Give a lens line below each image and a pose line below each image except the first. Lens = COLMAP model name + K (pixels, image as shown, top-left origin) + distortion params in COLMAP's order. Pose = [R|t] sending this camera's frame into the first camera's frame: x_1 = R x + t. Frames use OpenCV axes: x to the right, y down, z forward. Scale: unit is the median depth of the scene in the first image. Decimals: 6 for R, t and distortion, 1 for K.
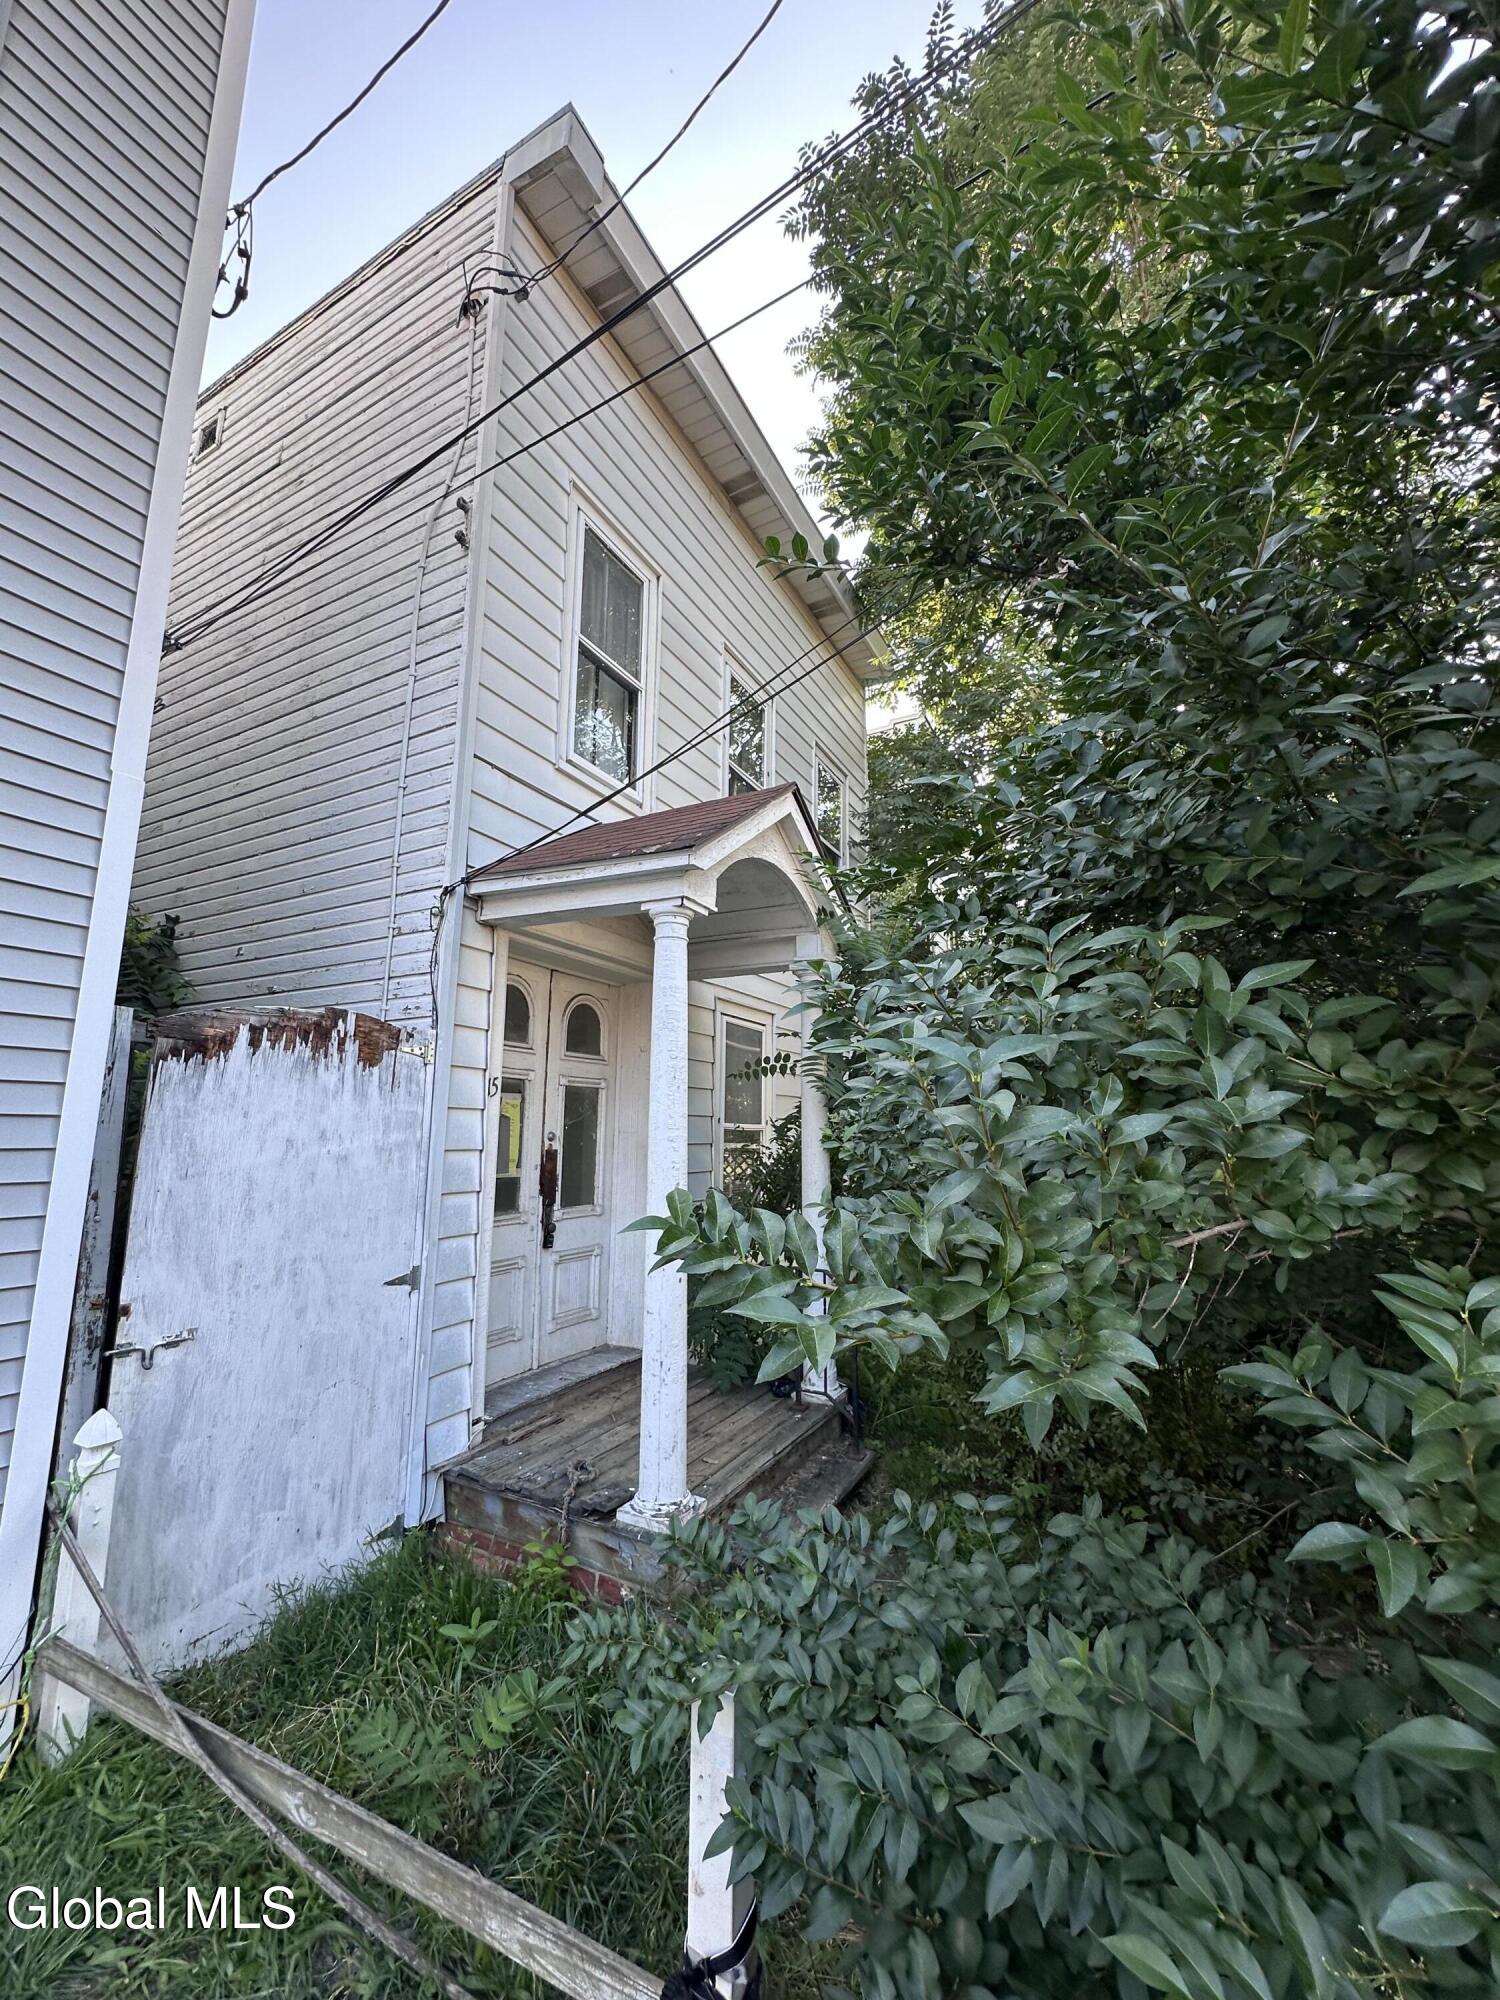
lens RADIAL K [[799.8, 0, 755.4], [0, 799.8, 1002.1], [0, 0, 1]] dist [-0.010323, 0.000881]
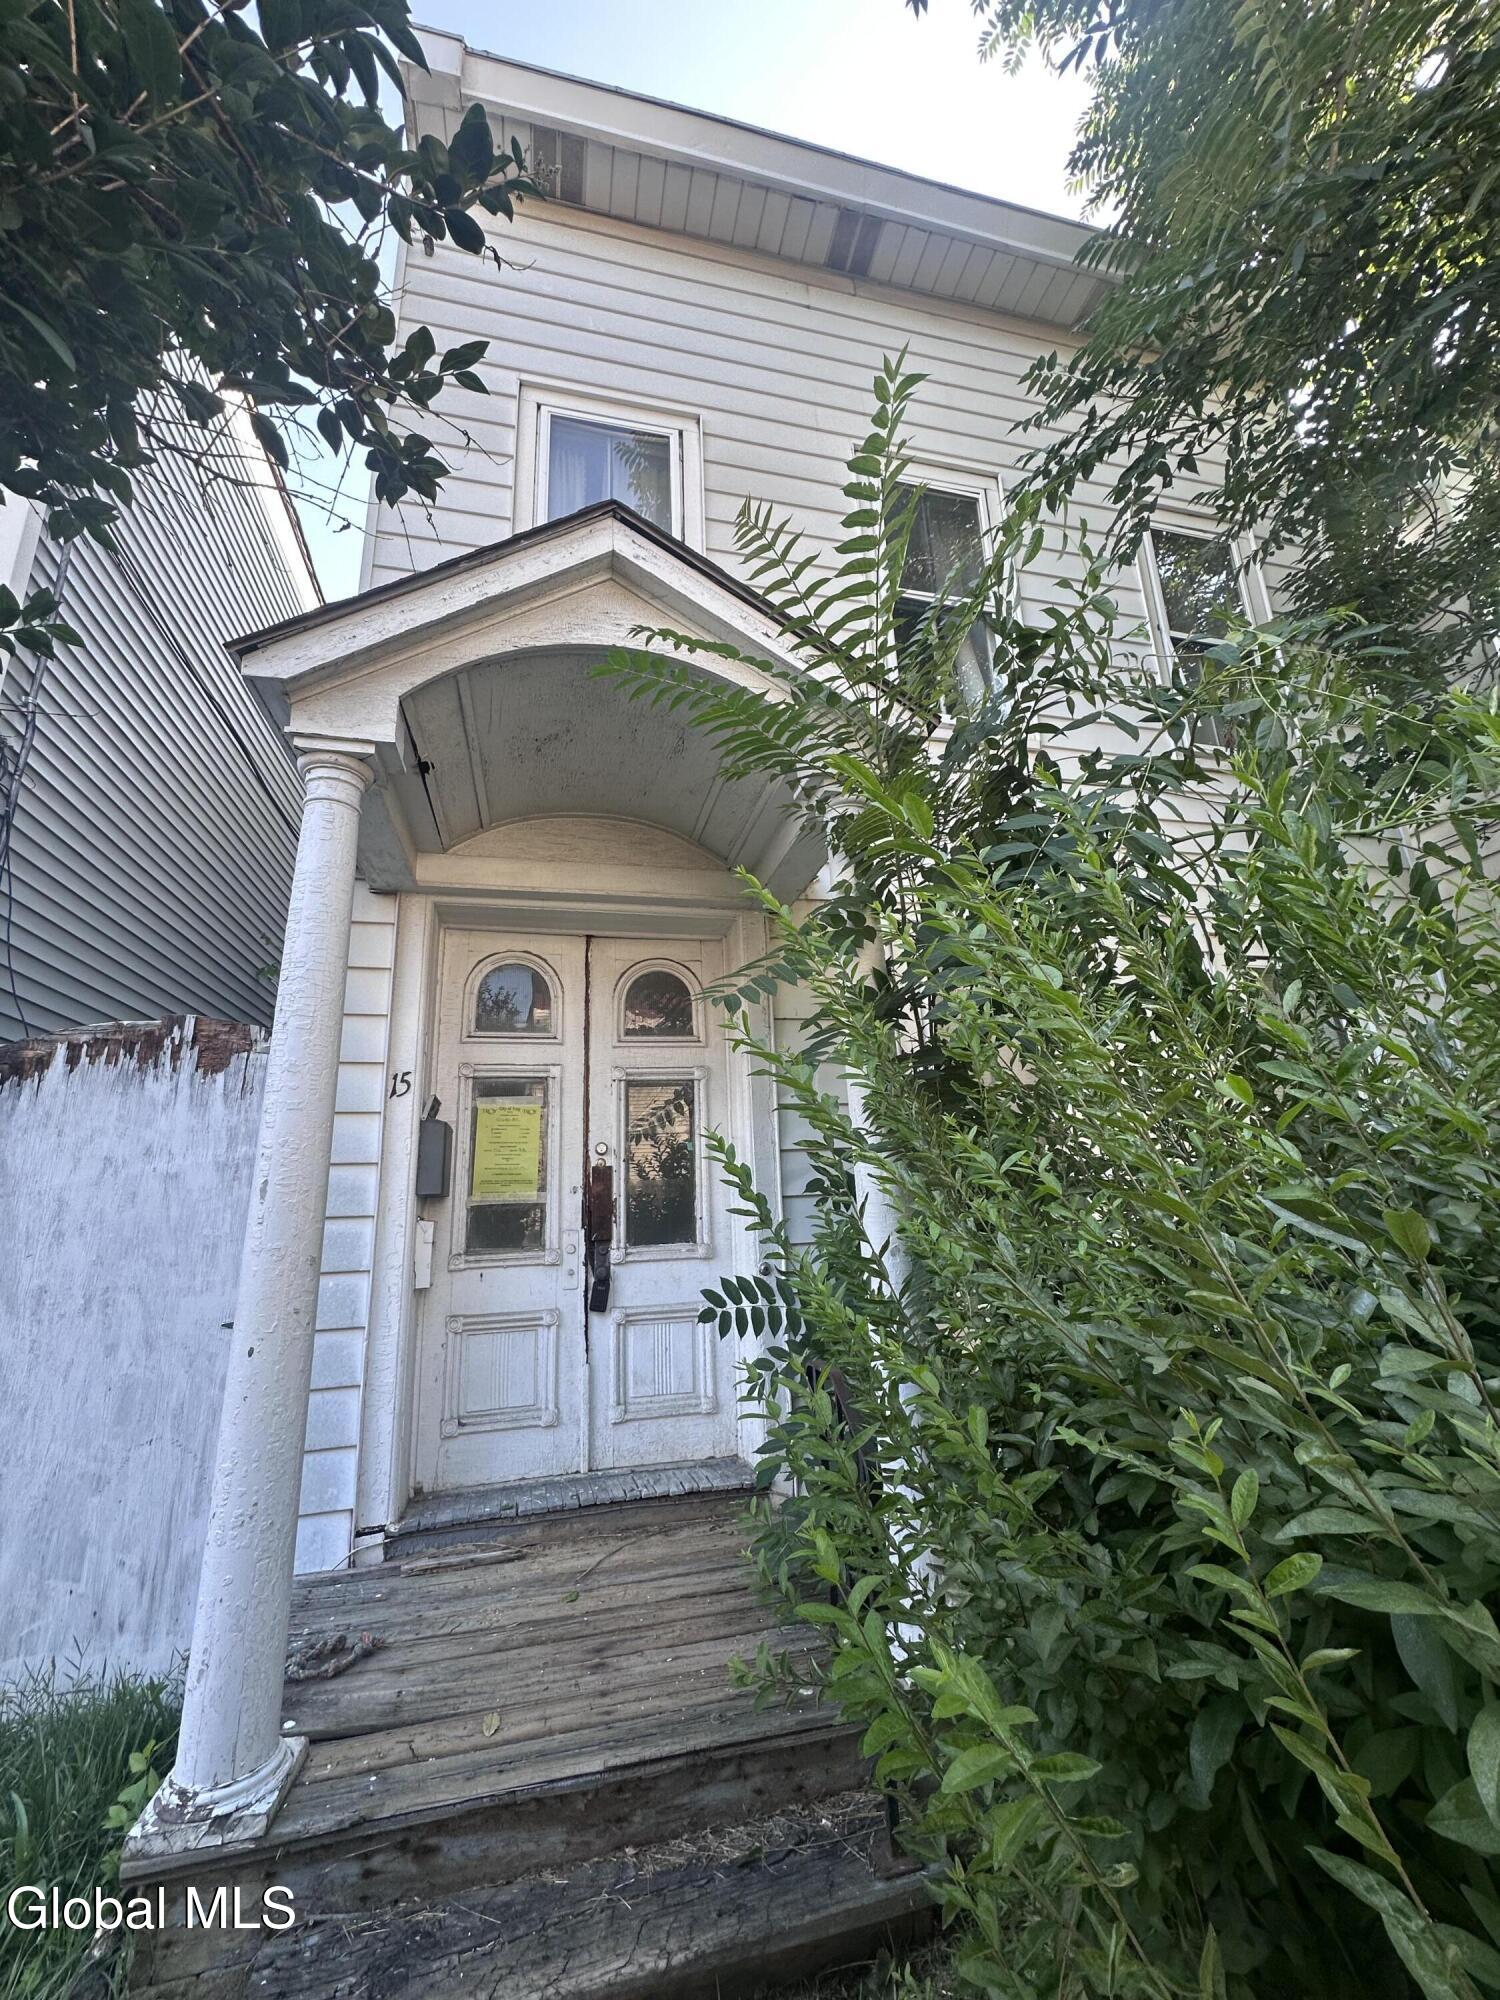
lens RADIAL K [[799.8, 0, 762.7], [0, 799.8, 999.7], [0, 0, 1]] dist [-0.010323, 0.000881]
pose [[0.663145, -0.232538, -0.711453, 0.593274], [0.171938, 0.972424, -0.157573, 0.253476], [0.728476, -0.017833, 0.684840, 0.860930]]
